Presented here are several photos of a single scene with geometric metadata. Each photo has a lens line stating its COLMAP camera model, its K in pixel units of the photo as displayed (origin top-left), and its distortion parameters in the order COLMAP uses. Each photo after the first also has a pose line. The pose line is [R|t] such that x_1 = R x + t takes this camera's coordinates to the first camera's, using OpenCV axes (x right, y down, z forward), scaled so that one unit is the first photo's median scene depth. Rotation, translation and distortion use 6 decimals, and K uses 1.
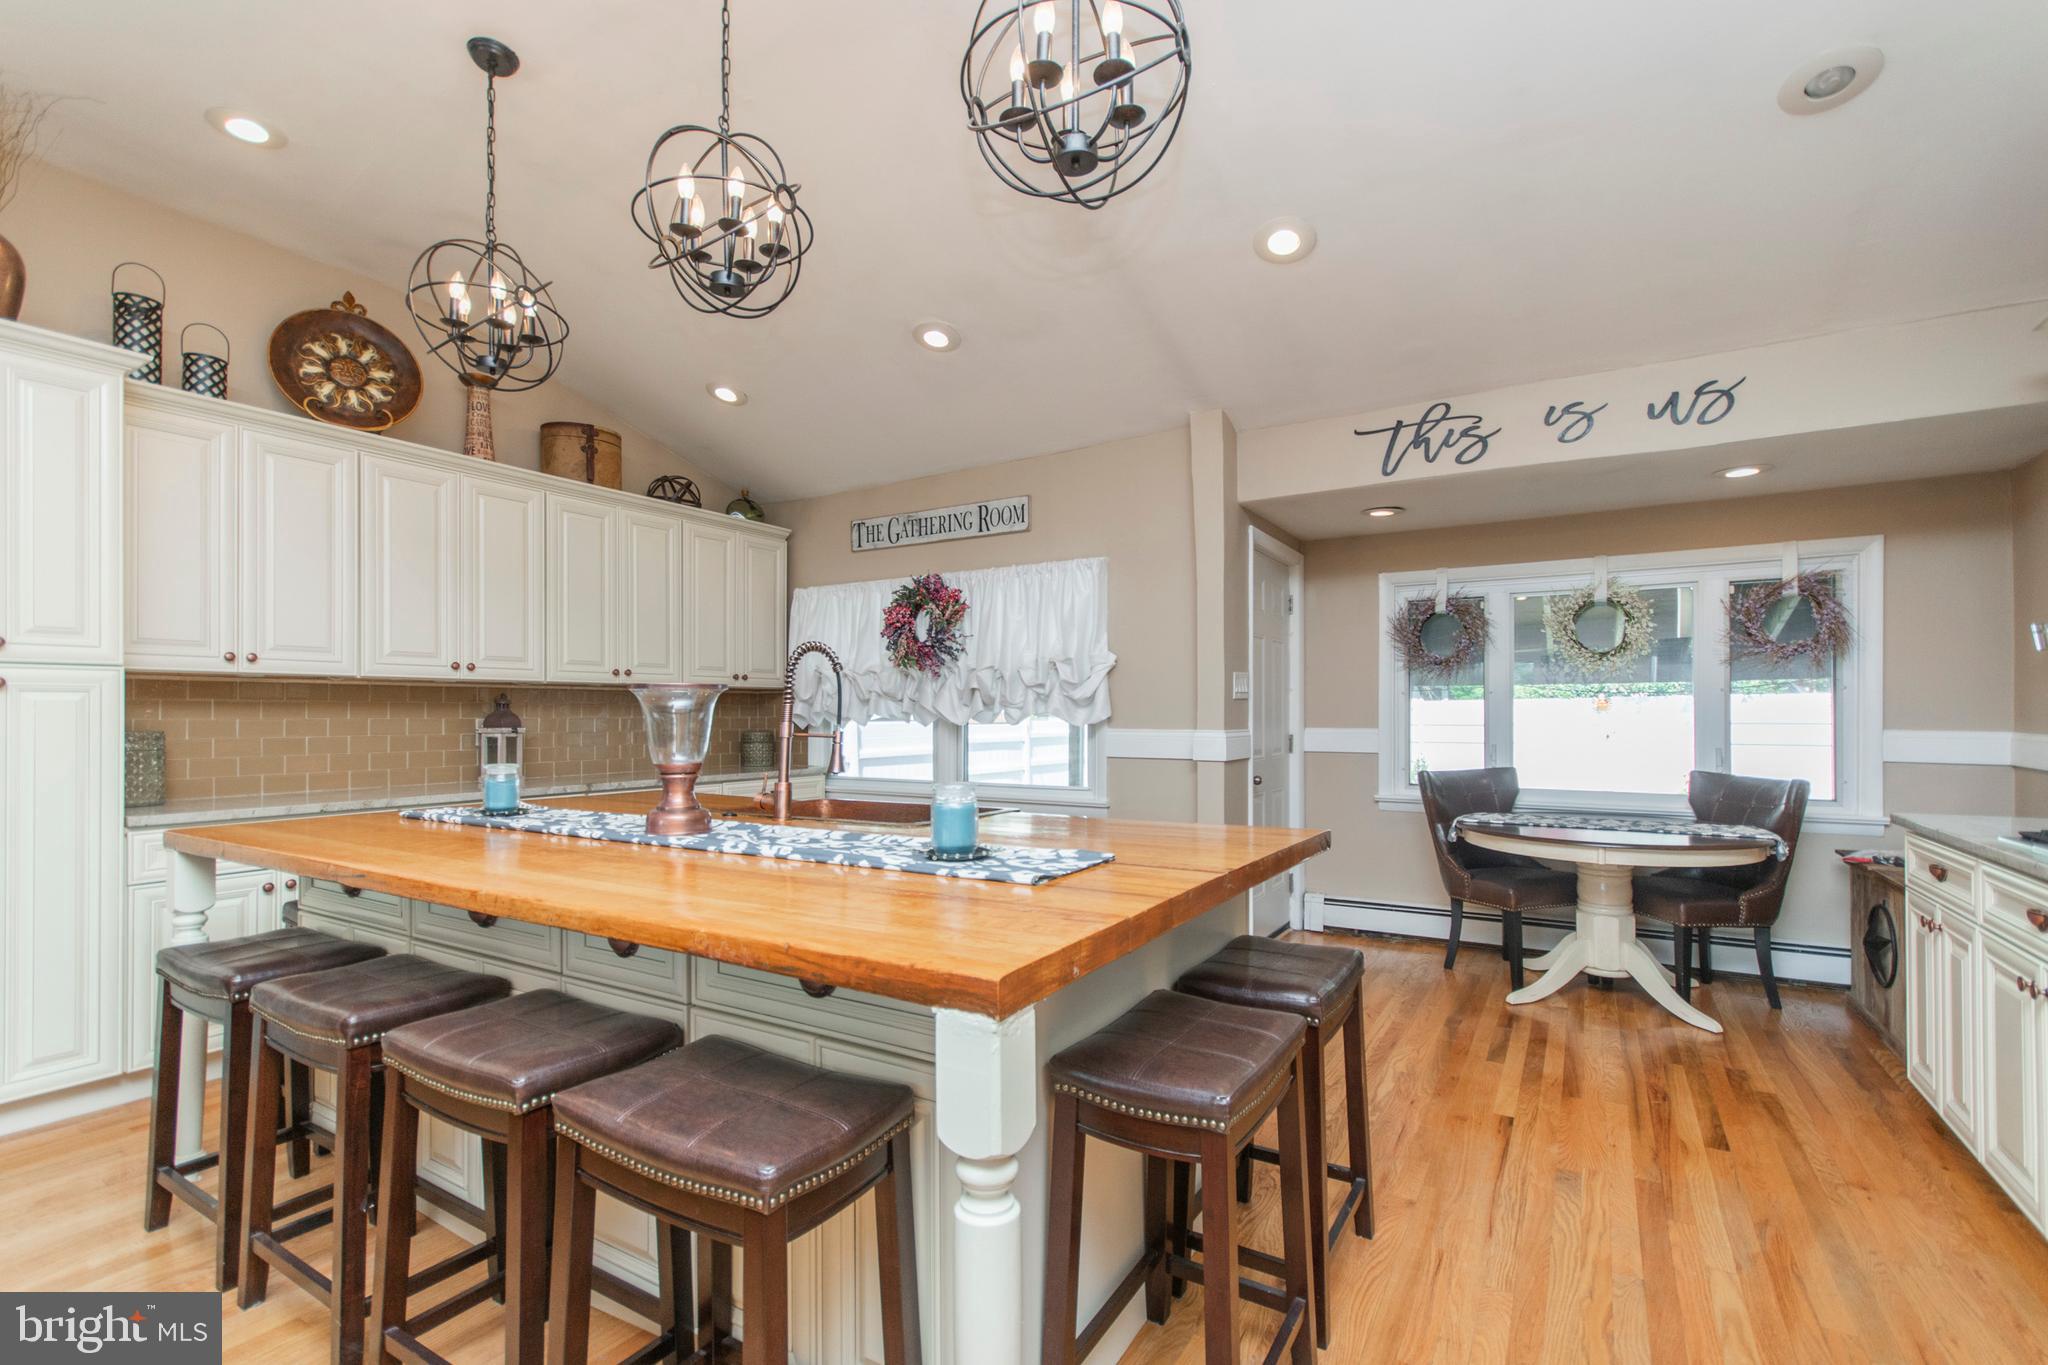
lens RADIAL K [[923.2, 0, 1022.0], [0, 923.2, 710.5], [0, 0, 1]] dist [0.006661, -0.002562]
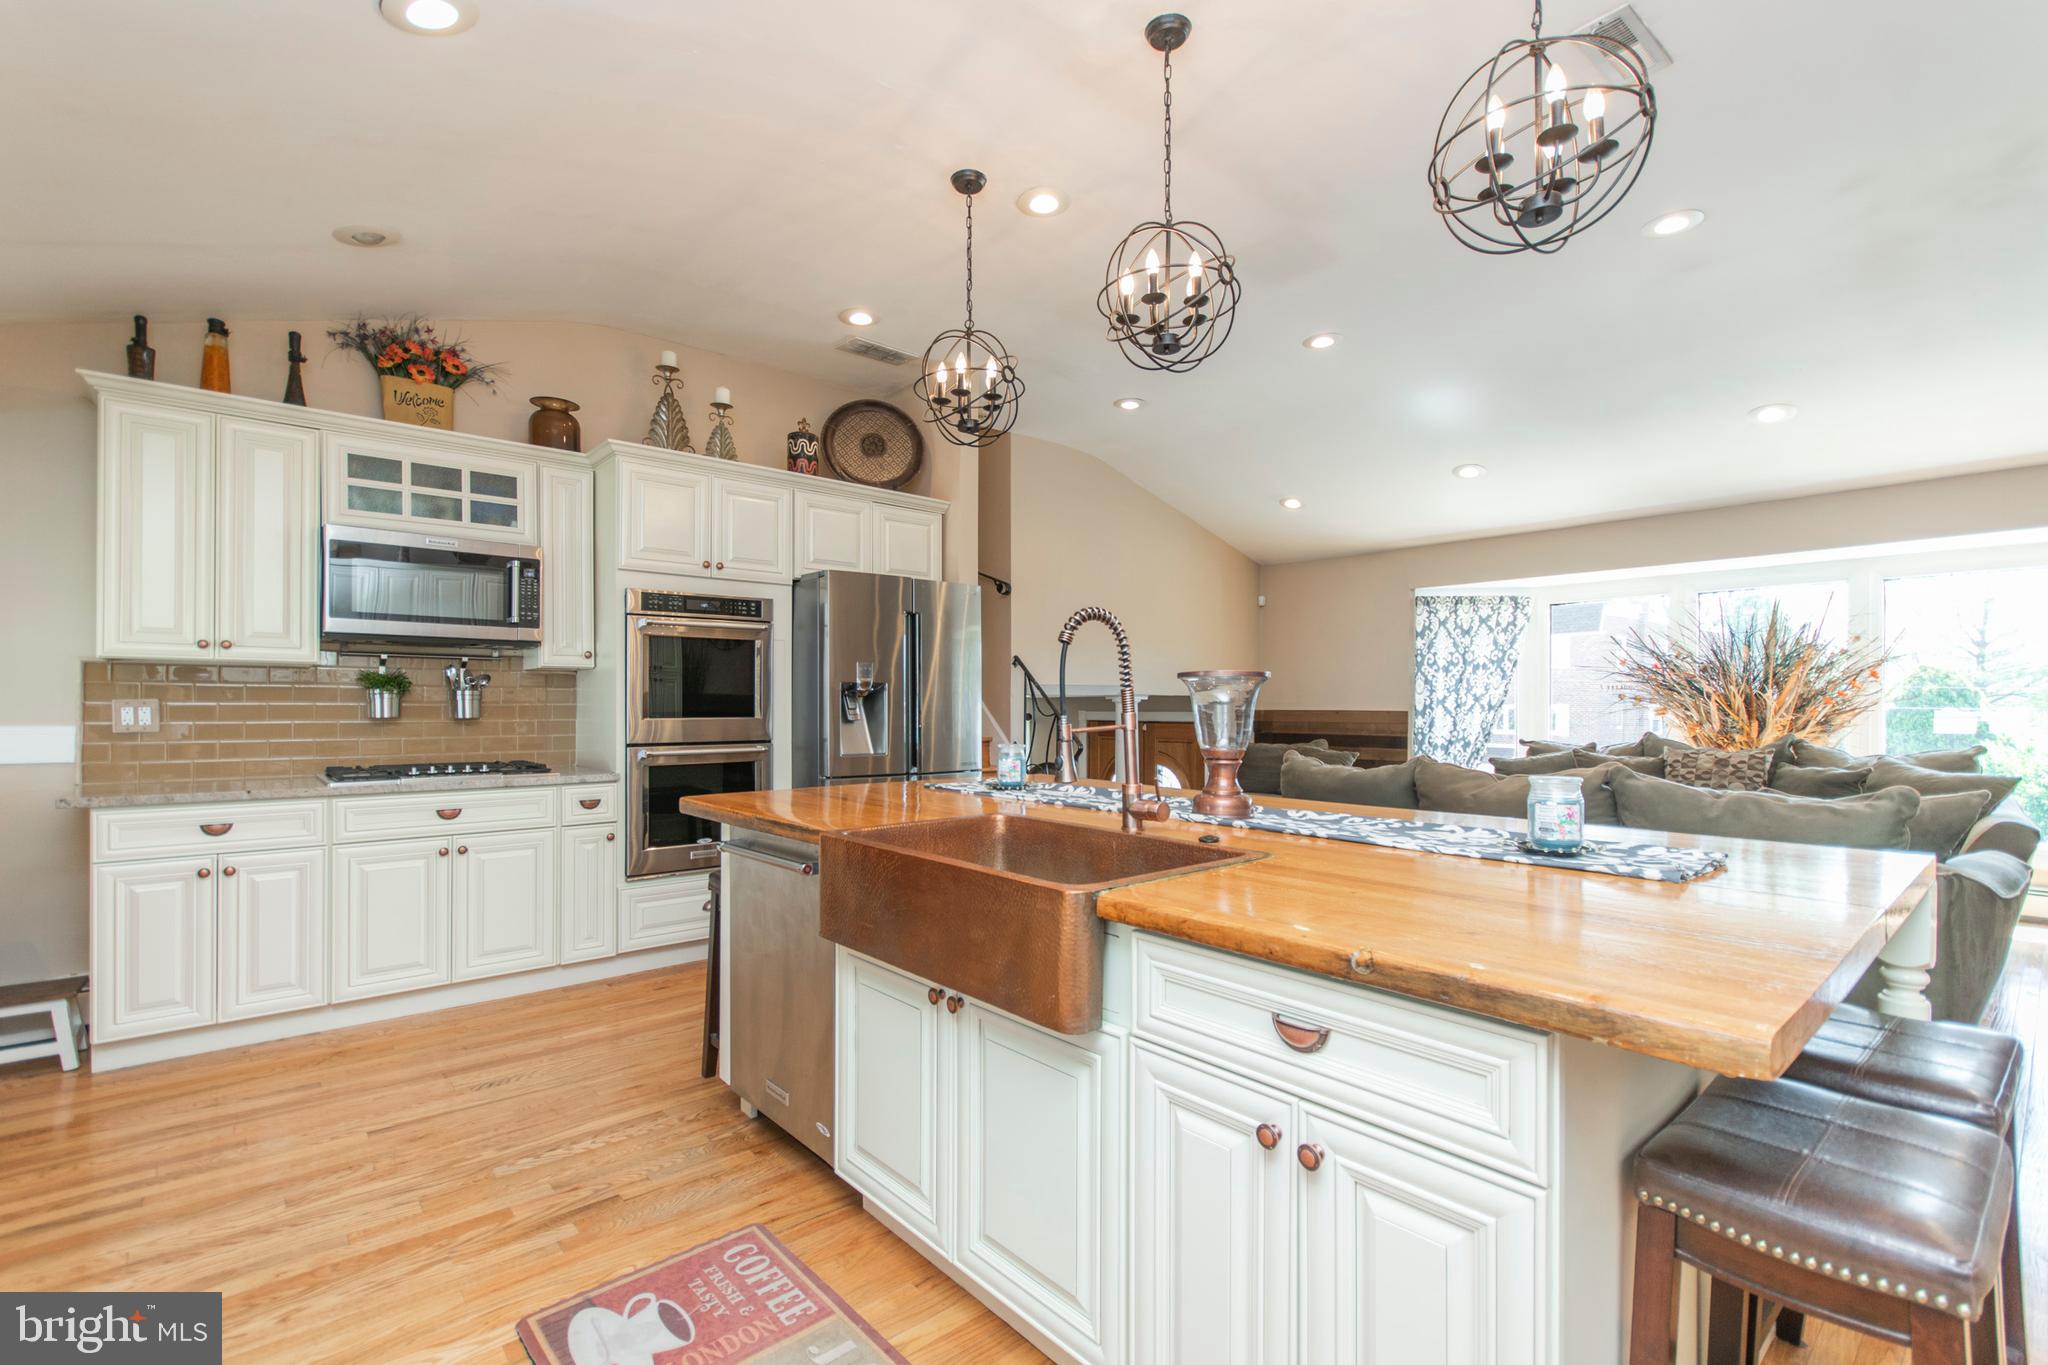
lens RADIAL K [[923.2, 0, 1038.0], [0, 923.2, 708.9], [0, 0, 1]] dist [0.006661, -0.002562]
pose [[-0.951797, -0.004043, 0.306702, -0.265230], [-0.003597, 0.999991, 0.002018, 0.005025], [-0.306708, 0.000817, -0.951803, 1.084413]]
